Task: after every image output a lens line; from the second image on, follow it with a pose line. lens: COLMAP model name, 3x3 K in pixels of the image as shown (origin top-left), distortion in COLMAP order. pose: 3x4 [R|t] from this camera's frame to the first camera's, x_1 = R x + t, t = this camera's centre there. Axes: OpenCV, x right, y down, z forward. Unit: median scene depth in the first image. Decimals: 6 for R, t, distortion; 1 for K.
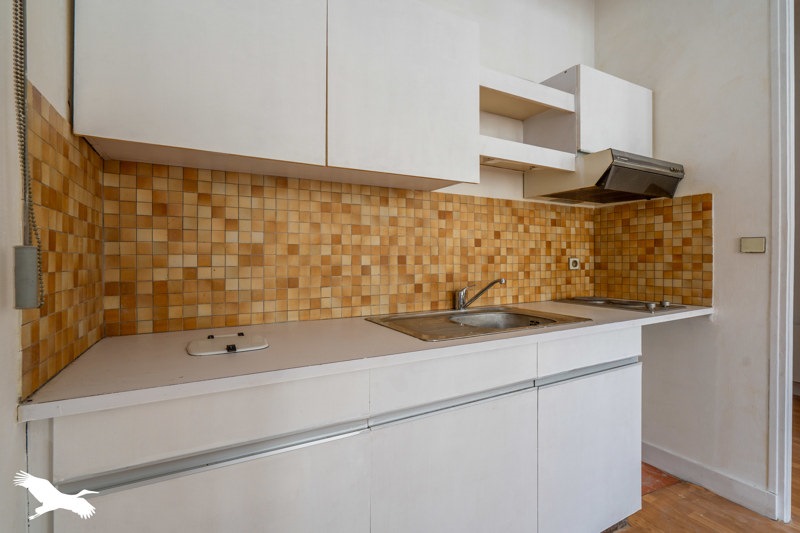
lens RADIAL K [[366.5, 0, 399.9], [0, 366.5, 260.3], [0, 0, 1]] dist [-0.004336, -0.000685]
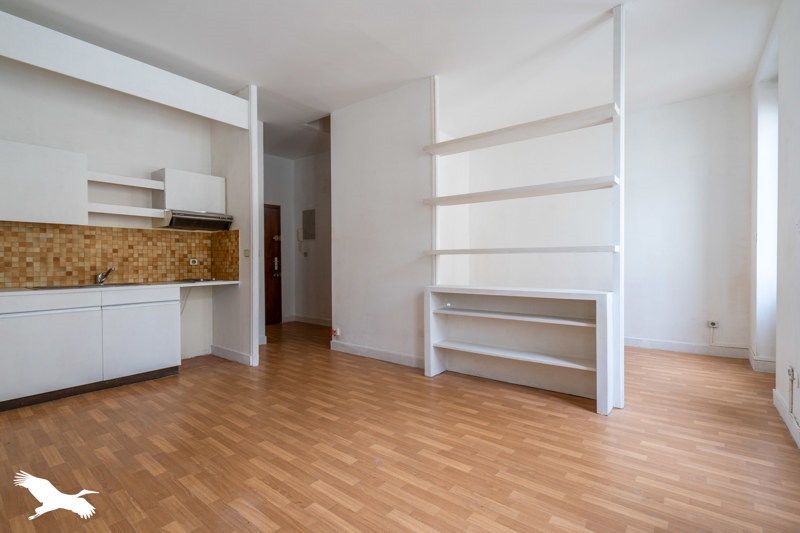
lens RADIAL K [[366.5, 0, 399.0], [0, 366.5, 269.6], [0, 0, 1]] dist [-0.004336, -0.000685]
pose [[0.924604, -0.010645, 0.380780, 0.900891], [0.004974, 0.999862, 0.015873, 0.029891], [-0.380896, -0.012782, 0.924529, -1.442926]]
